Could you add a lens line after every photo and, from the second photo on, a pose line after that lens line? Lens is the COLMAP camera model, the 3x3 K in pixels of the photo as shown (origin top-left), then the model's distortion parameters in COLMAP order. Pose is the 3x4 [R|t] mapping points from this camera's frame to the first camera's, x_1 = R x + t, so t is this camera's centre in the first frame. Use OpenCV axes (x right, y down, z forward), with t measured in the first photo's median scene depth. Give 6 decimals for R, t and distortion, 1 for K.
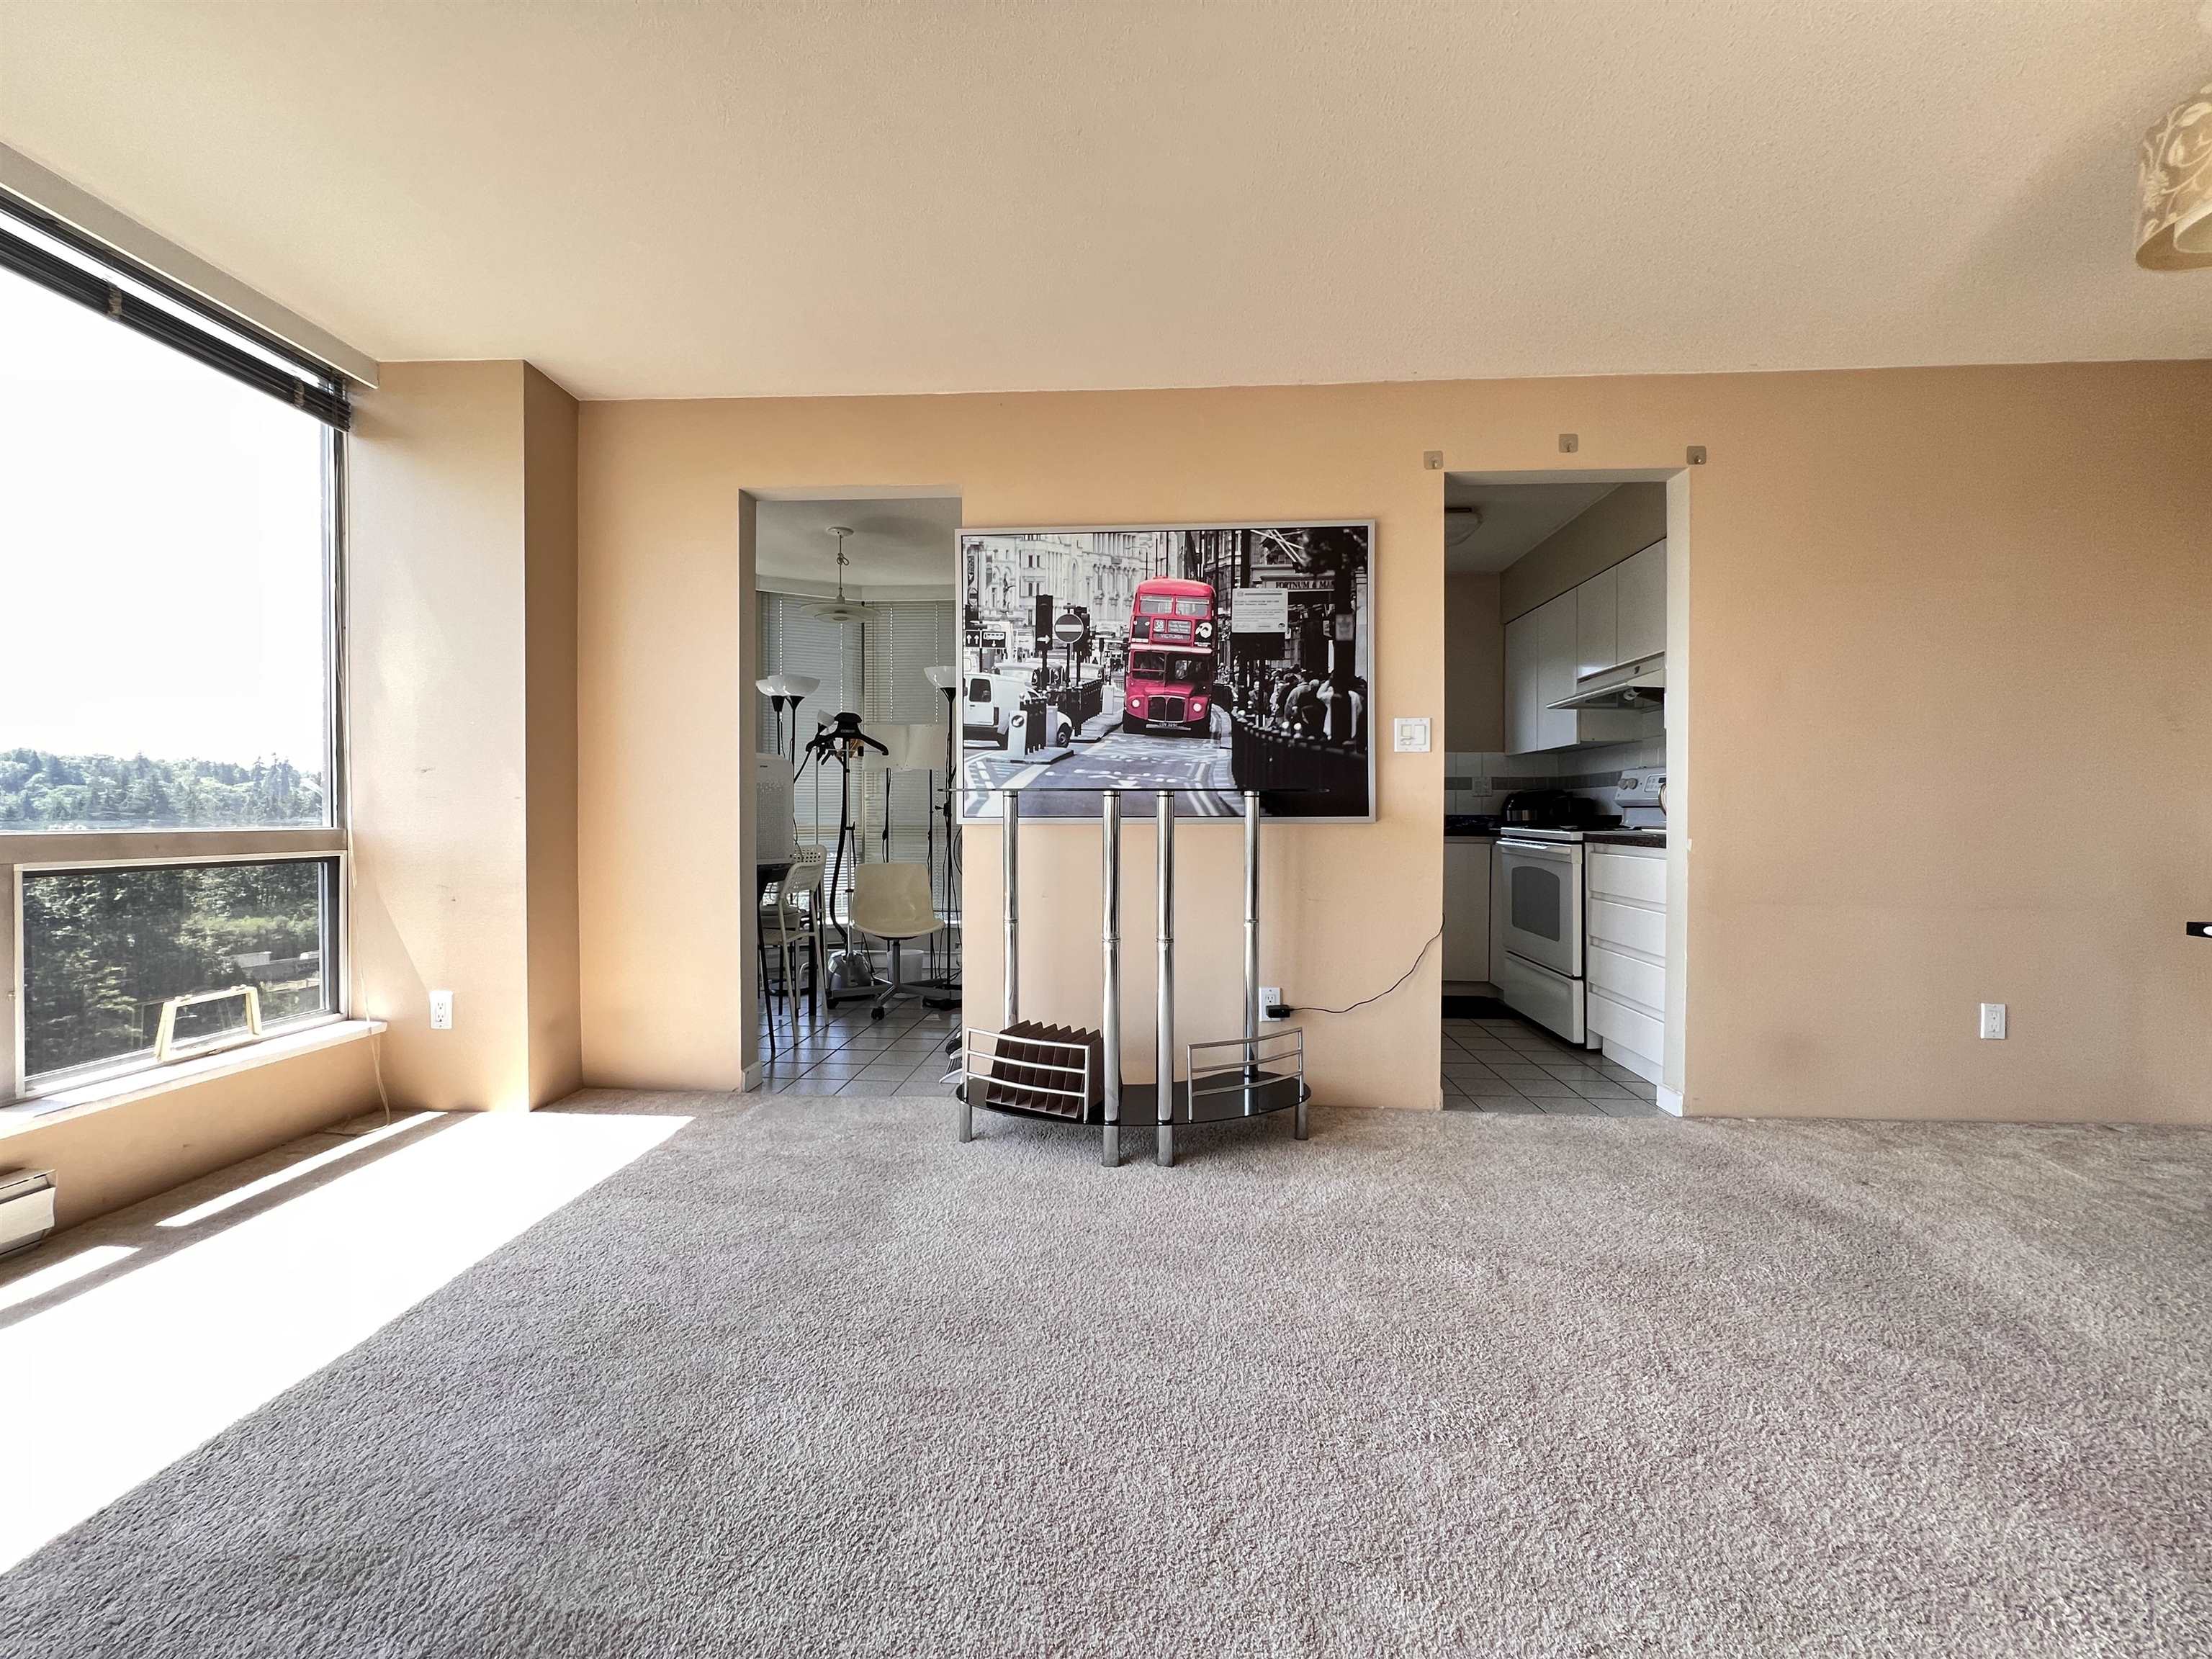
lens RADIAL K [[885.3, 0, 1099.4], [0, 885.3, 827.0], [0, 0, 1]] dist [-0.000800, -0.000099]
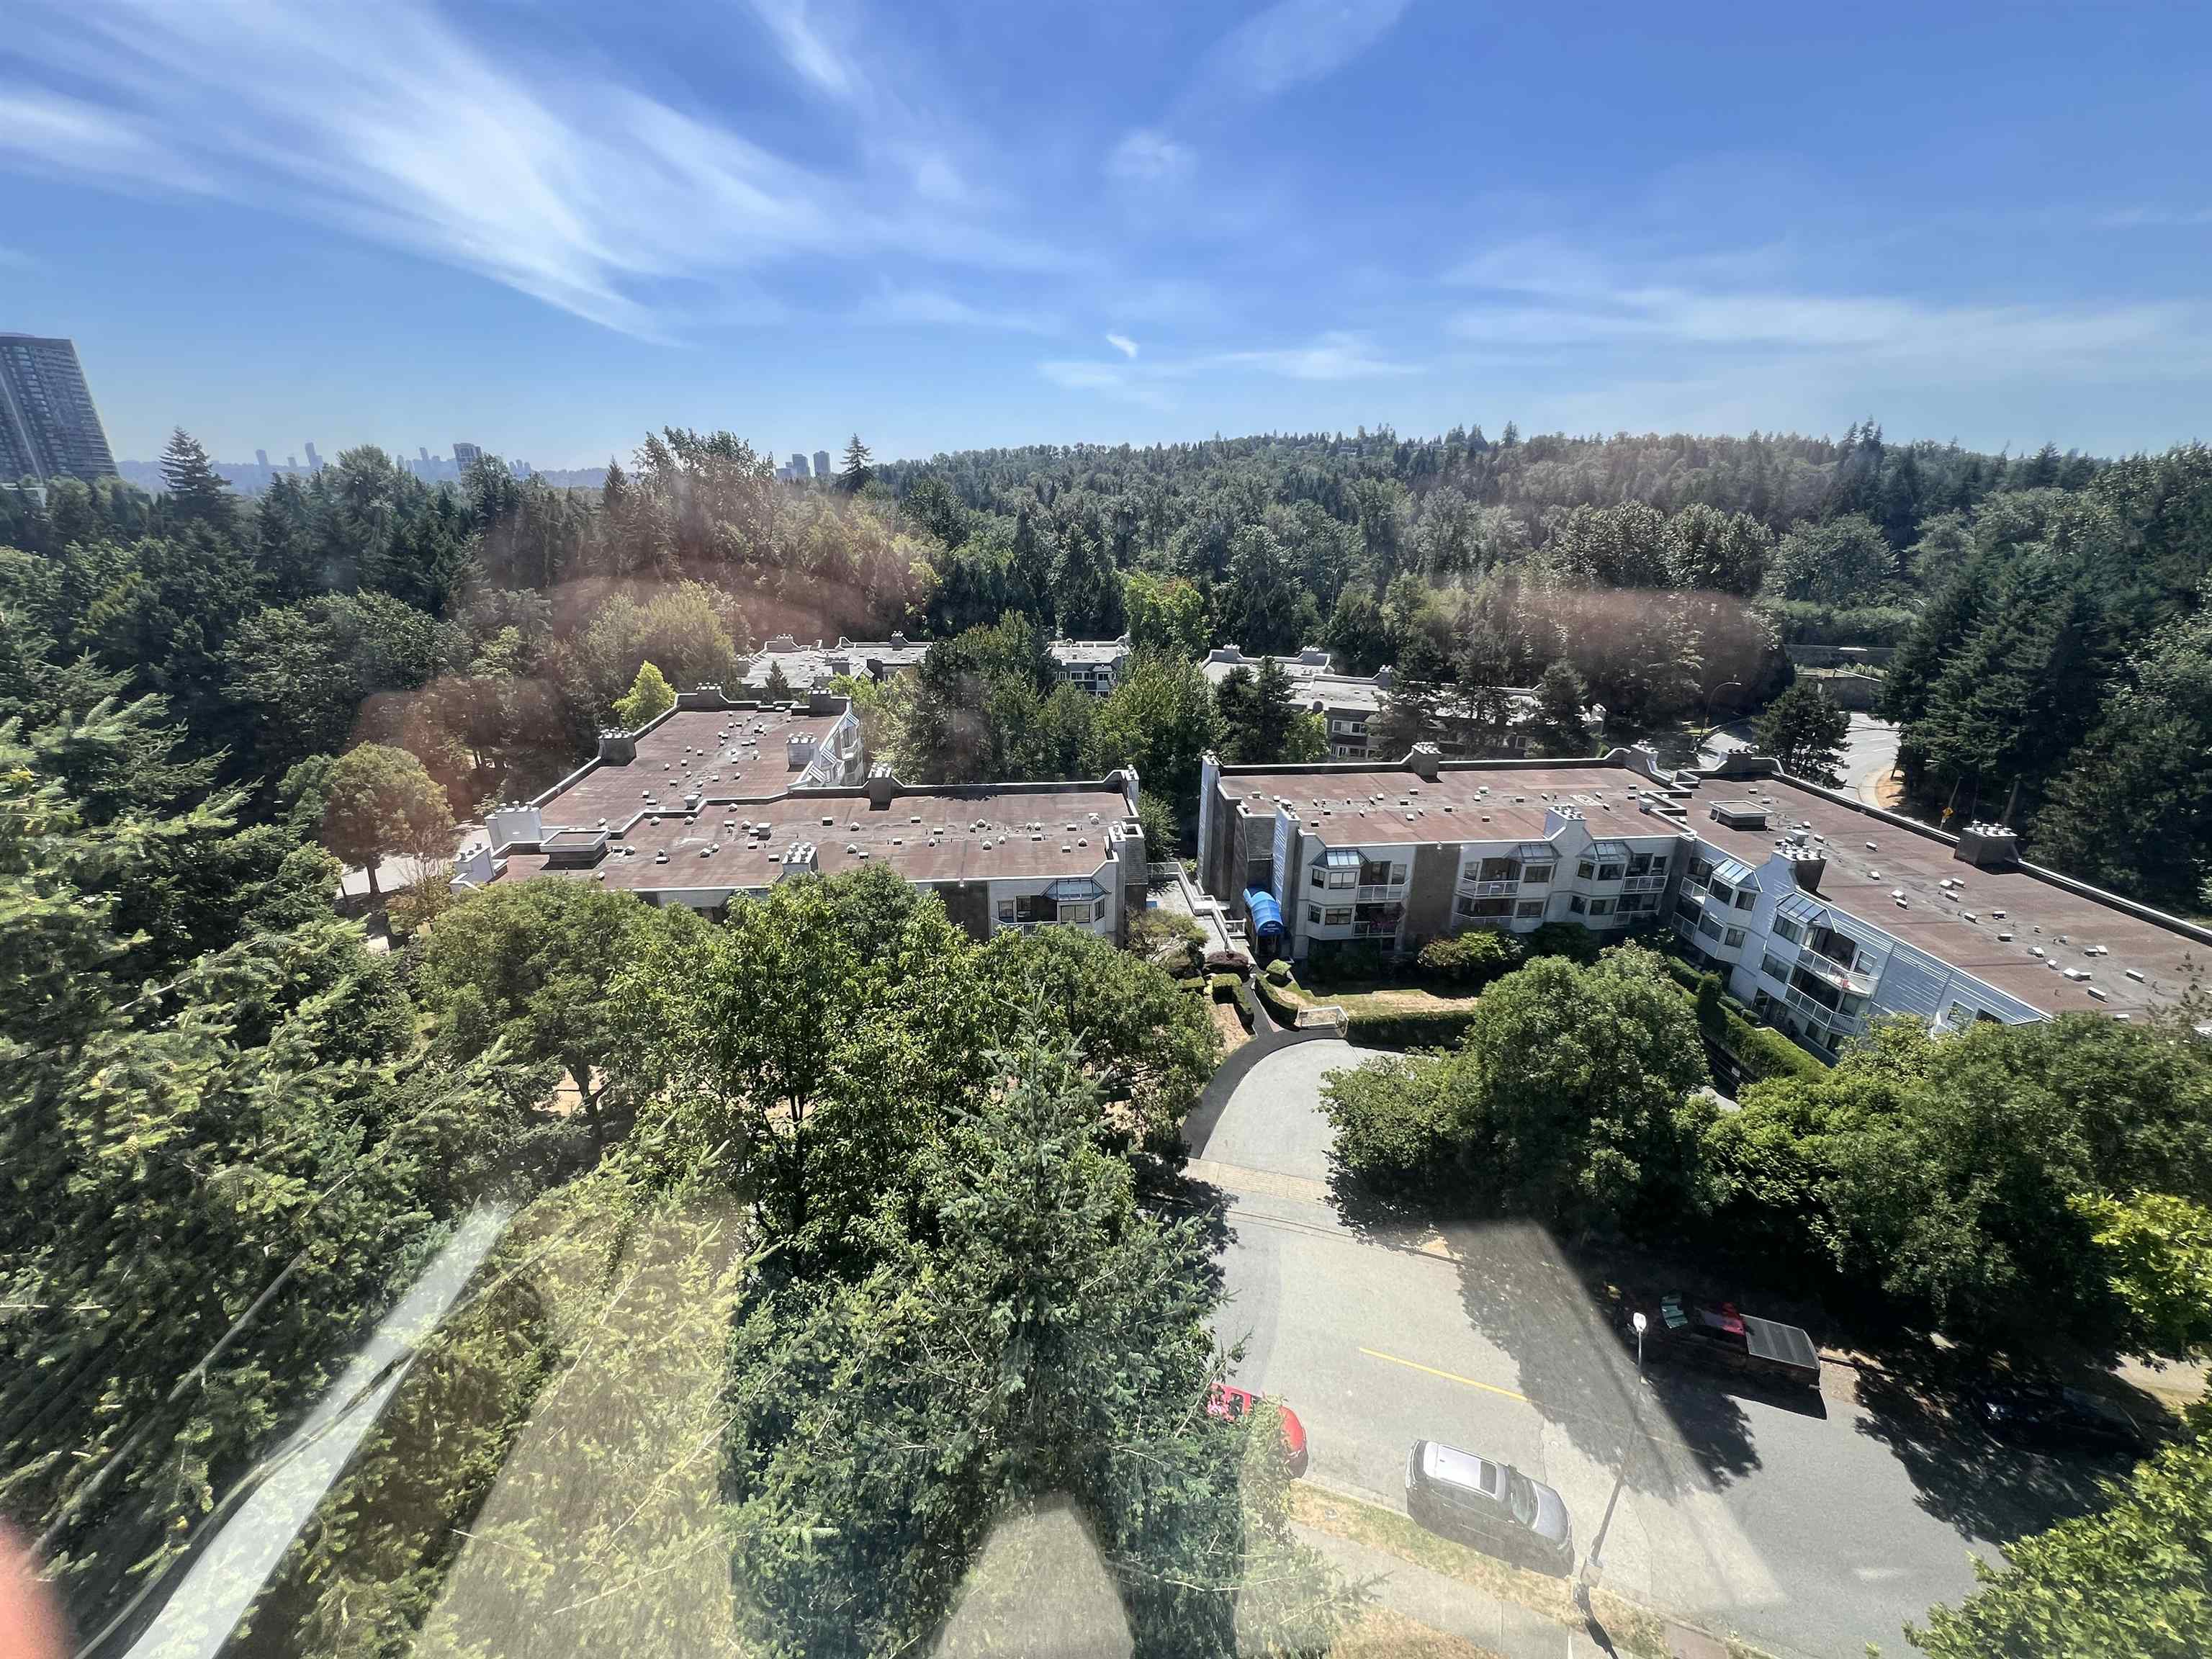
lens RADIAL K [[885.3, 0, 1101.0], [0, 885.3, 821.3], [0, 0, 1]] dist [-0.000800, -0.000099]
pose [[0.153522, 0.349704, -0.924196, -1.068318], [-0.022778, 0.936287, 0.350496, -0.115685], [0.987883, -0.032757, 0.151706, 0.020262]]
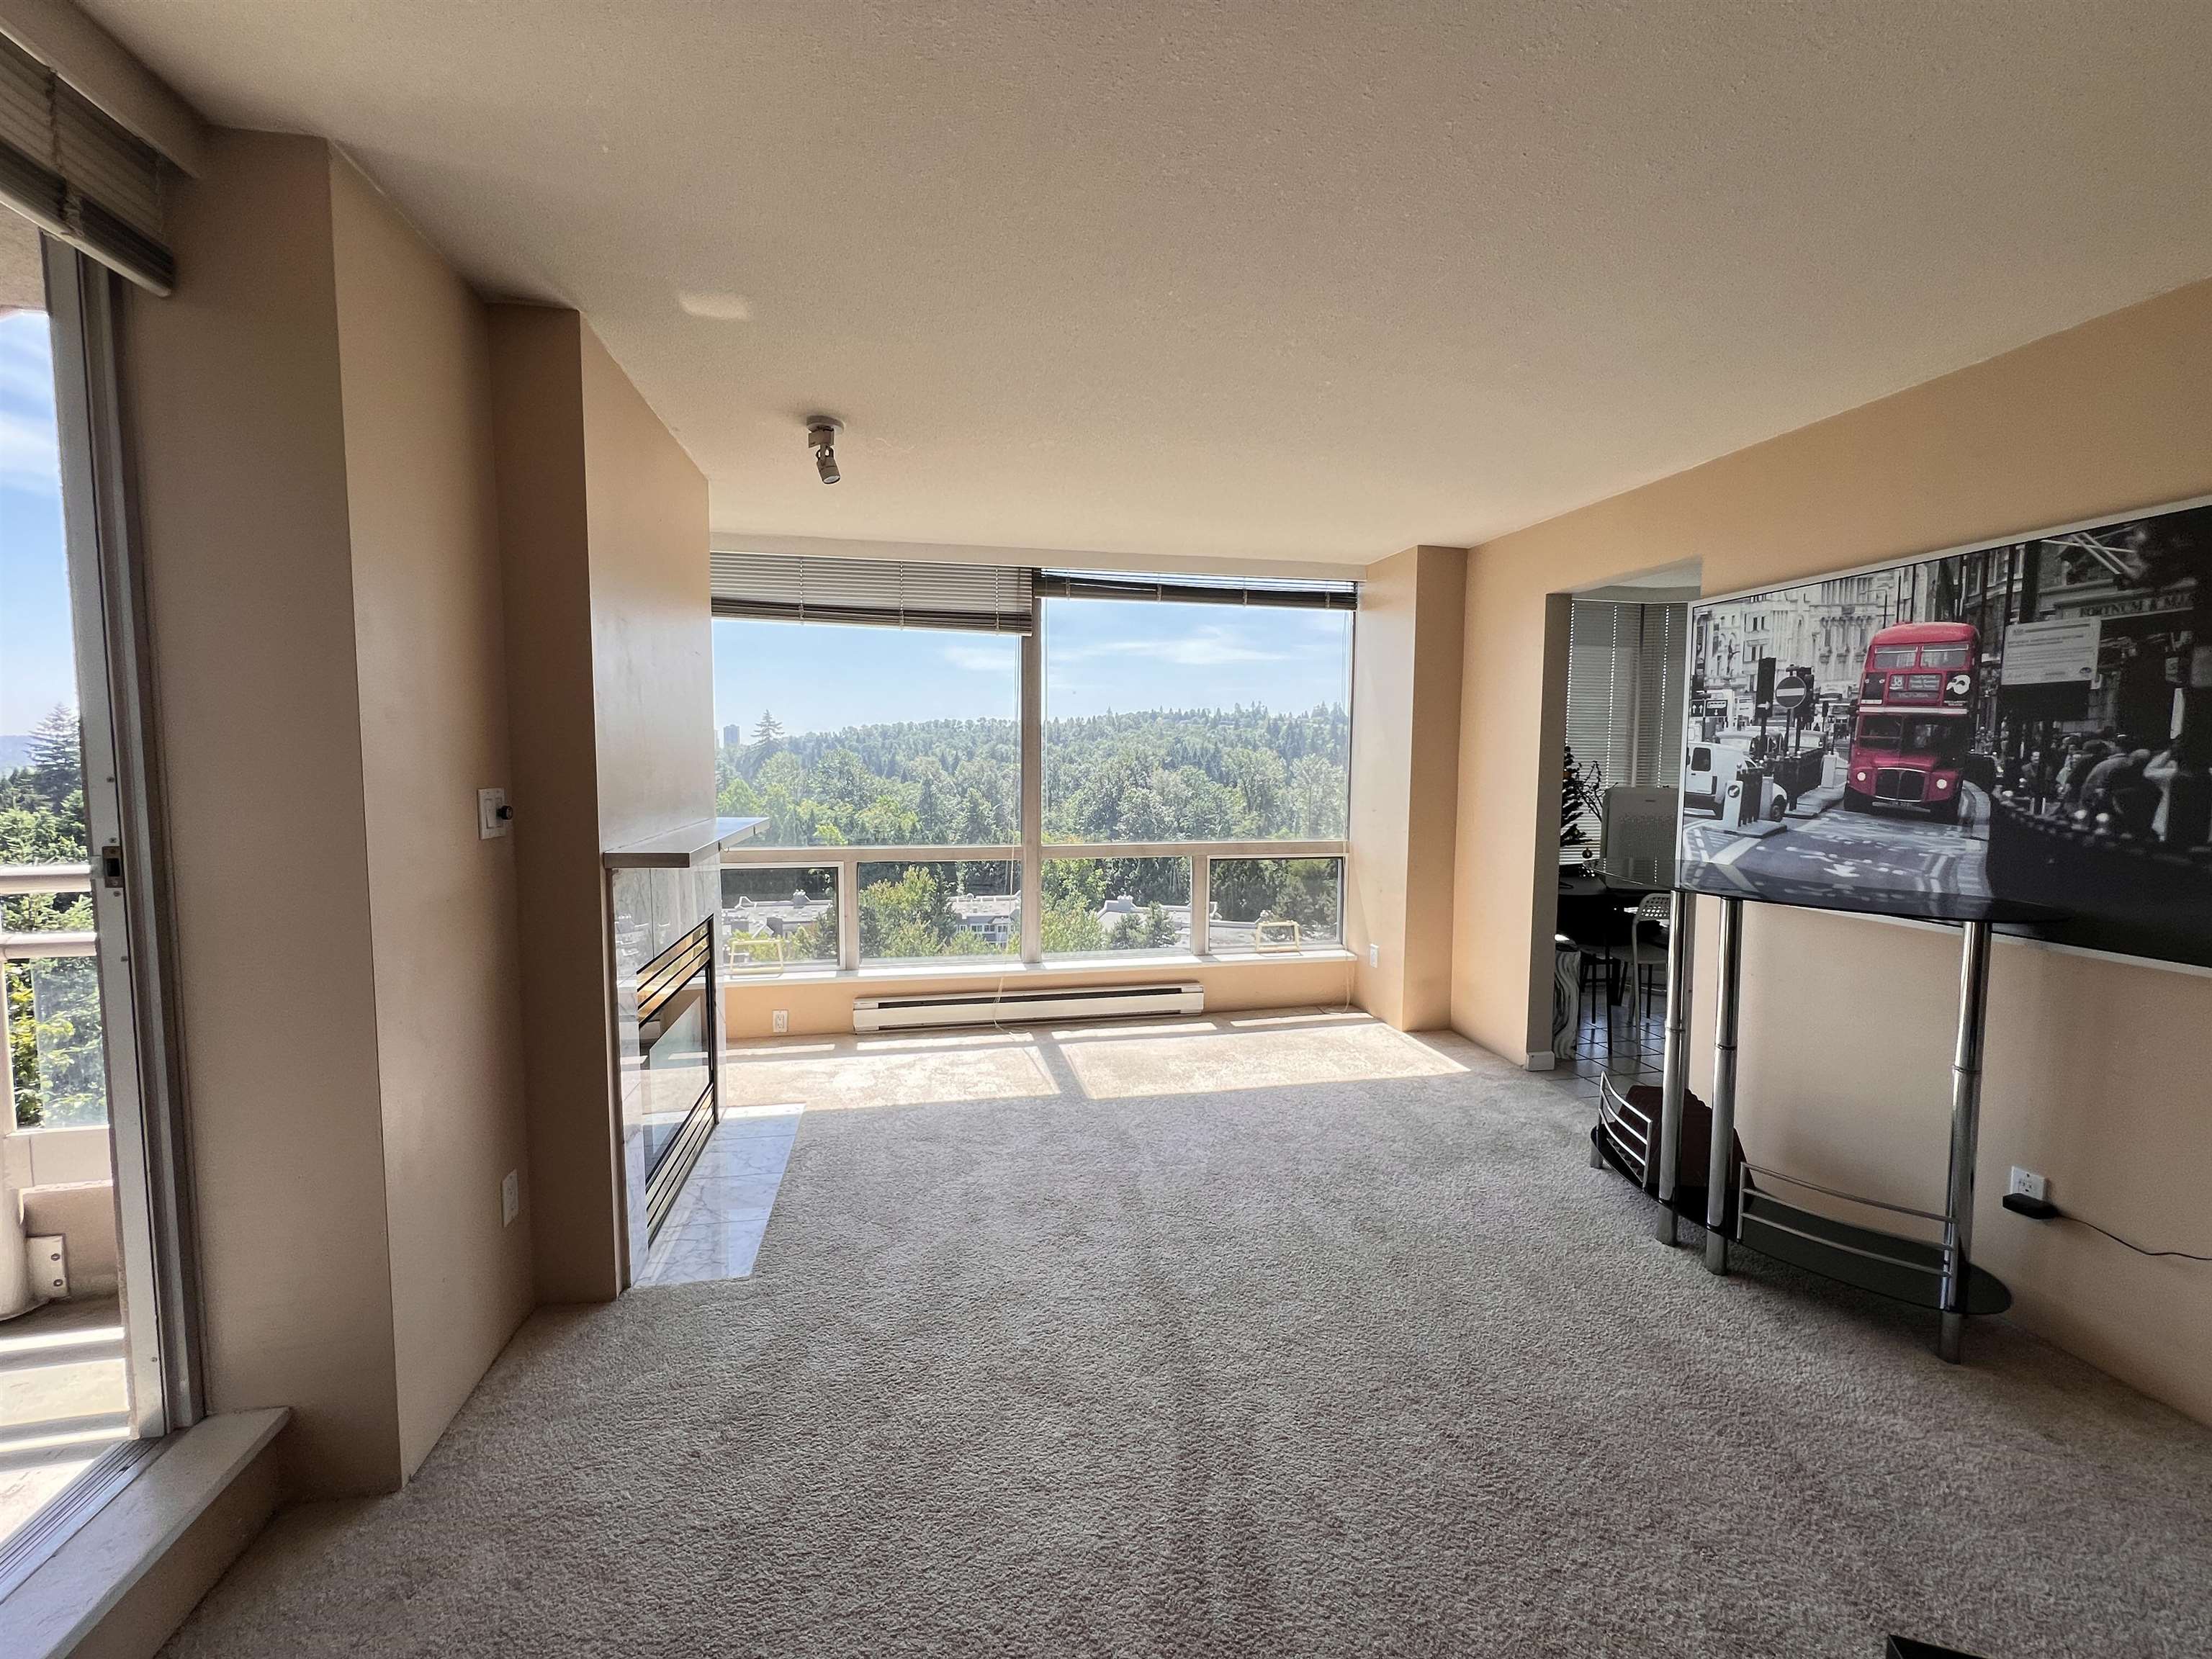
lens RADIAL K [[885.3, 0, 1099.6], [0, 885.3, 825.2], [0, 0, 1]] dist [-0.000800, -0.000099]
pose [[0.259185, 0.075226, -0.962894, 0.673671], [-0.017273, 0.997164, 0.073254, -0.142916], [0.965673, -0.002355, 0.259750, 0.073124]]
